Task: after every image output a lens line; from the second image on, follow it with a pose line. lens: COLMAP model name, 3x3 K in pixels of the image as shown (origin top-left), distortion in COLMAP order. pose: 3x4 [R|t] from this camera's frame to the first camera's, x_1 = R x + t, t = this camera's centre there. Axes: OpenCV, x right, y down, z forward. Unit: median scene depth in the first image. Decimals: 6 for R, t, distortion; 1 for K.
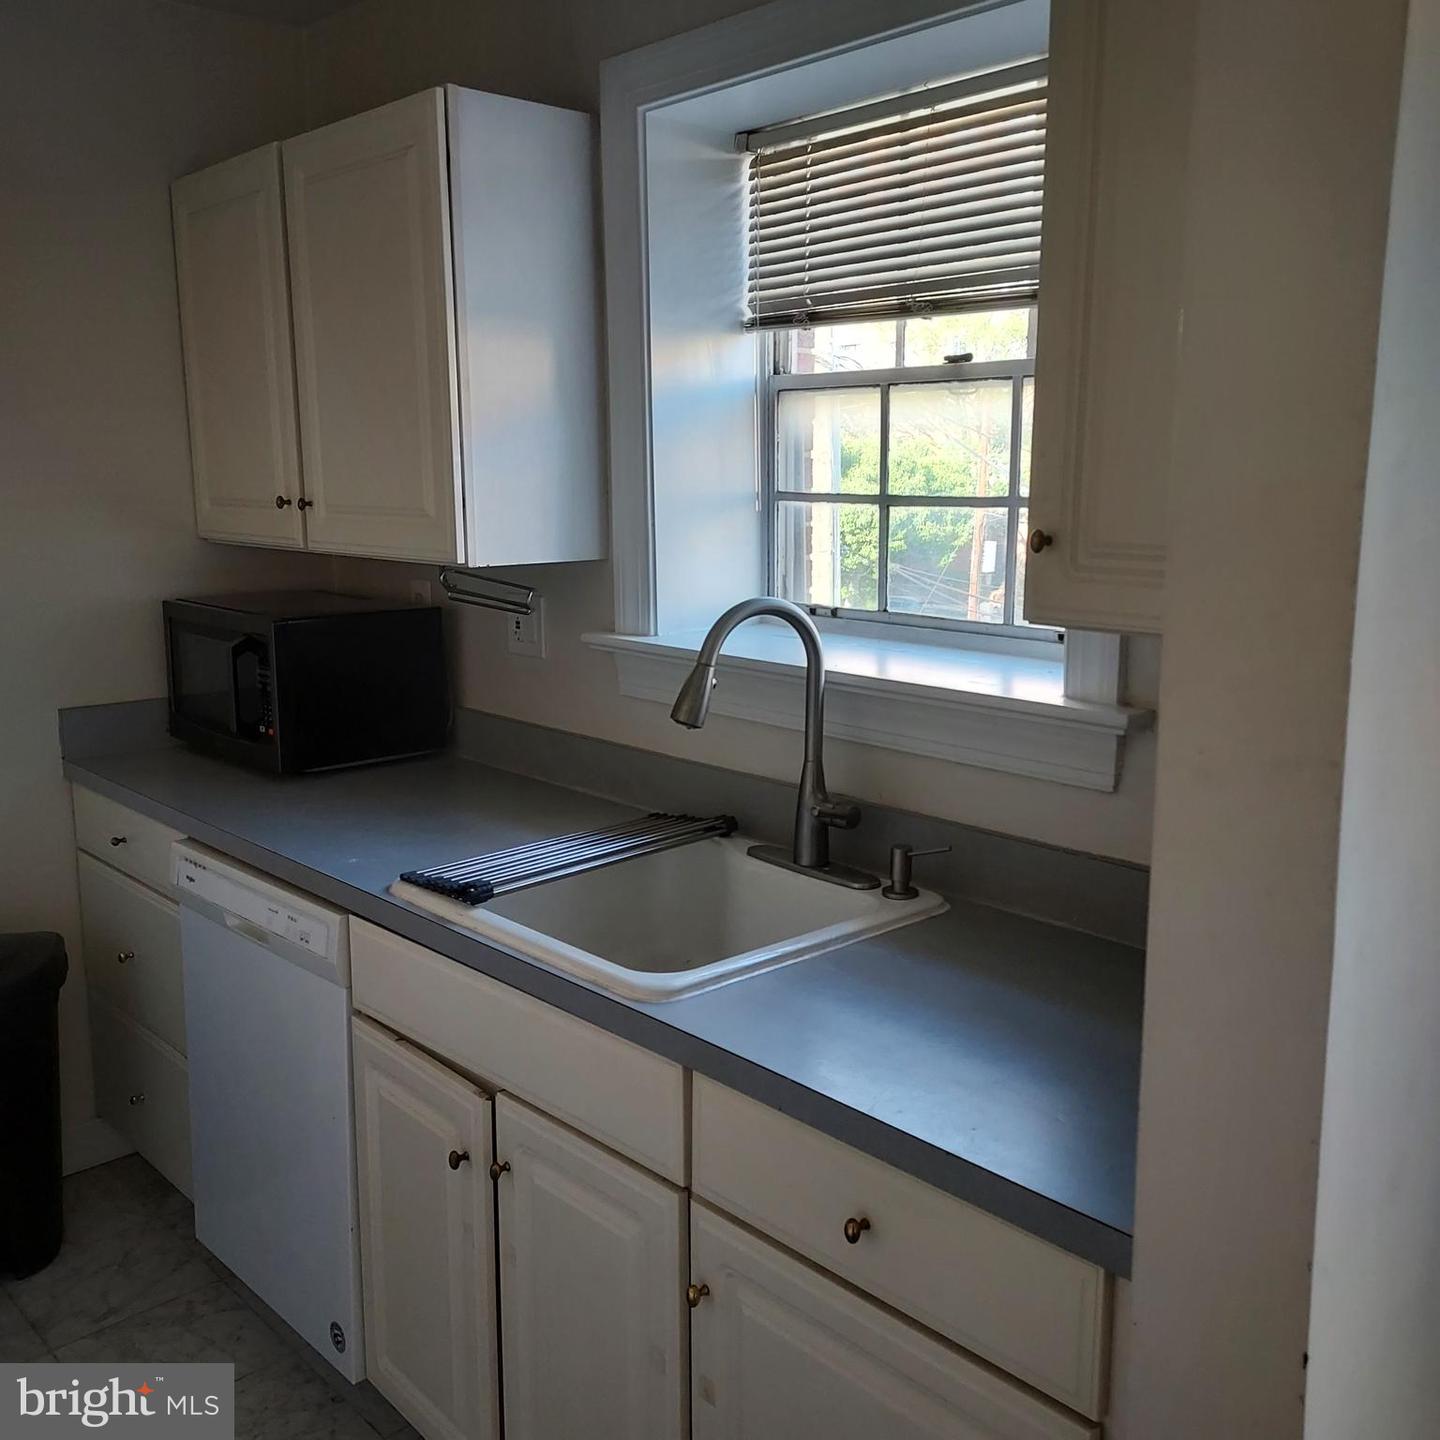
lens RADIAL K [[1378.1, 0, 720.0], [0, 1378.1, 720.0], [0, 0, 1]] dist [0.086107, -0.123833]
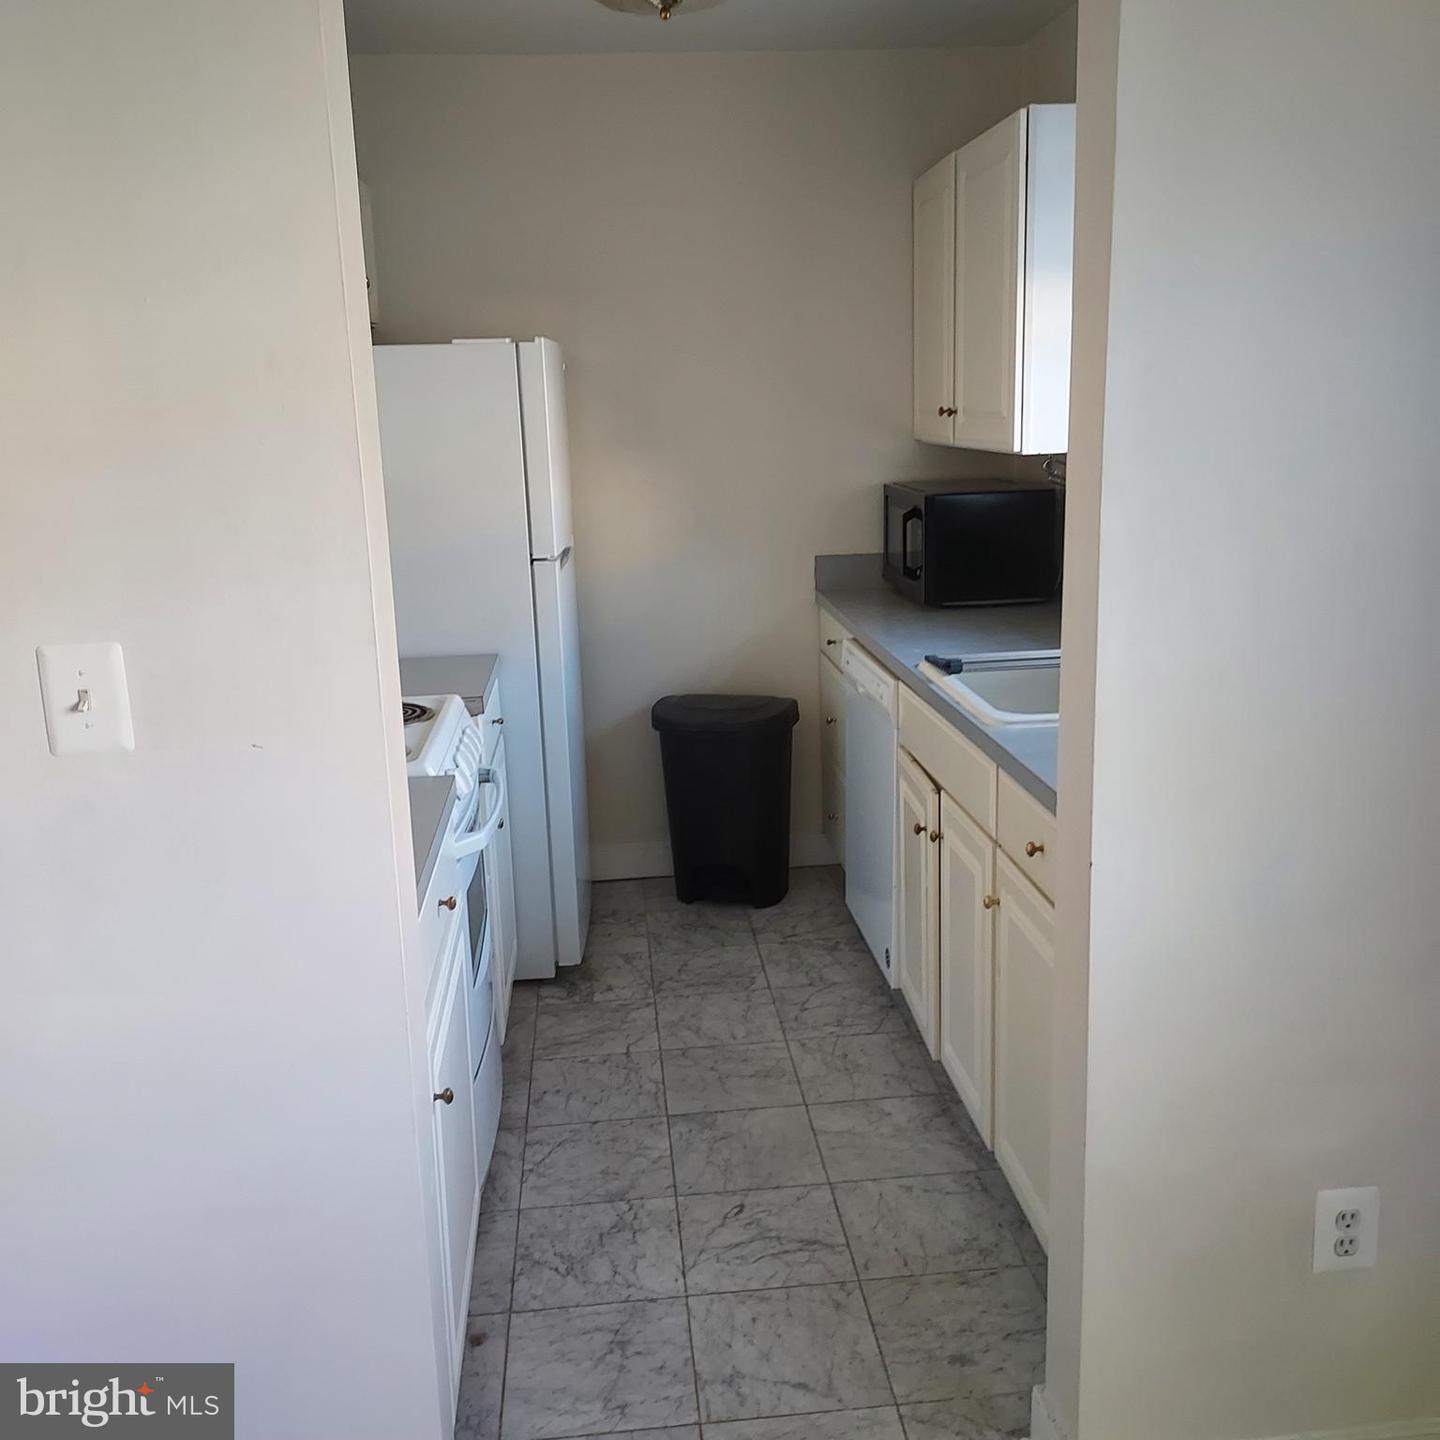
lens RADIAL K [[1396.1, 0, 720.0], [0, 1396.1, 720.0], [0, 0, 1]] dist [0.099675, -0.064898]
pose [[0.784725, 0.110293, -0.609953, 0.441900], [-0.074506, 0.993691, 0.083828, 0.056066], [0.615350, -0.020337, 0.787992, -0.294849]]
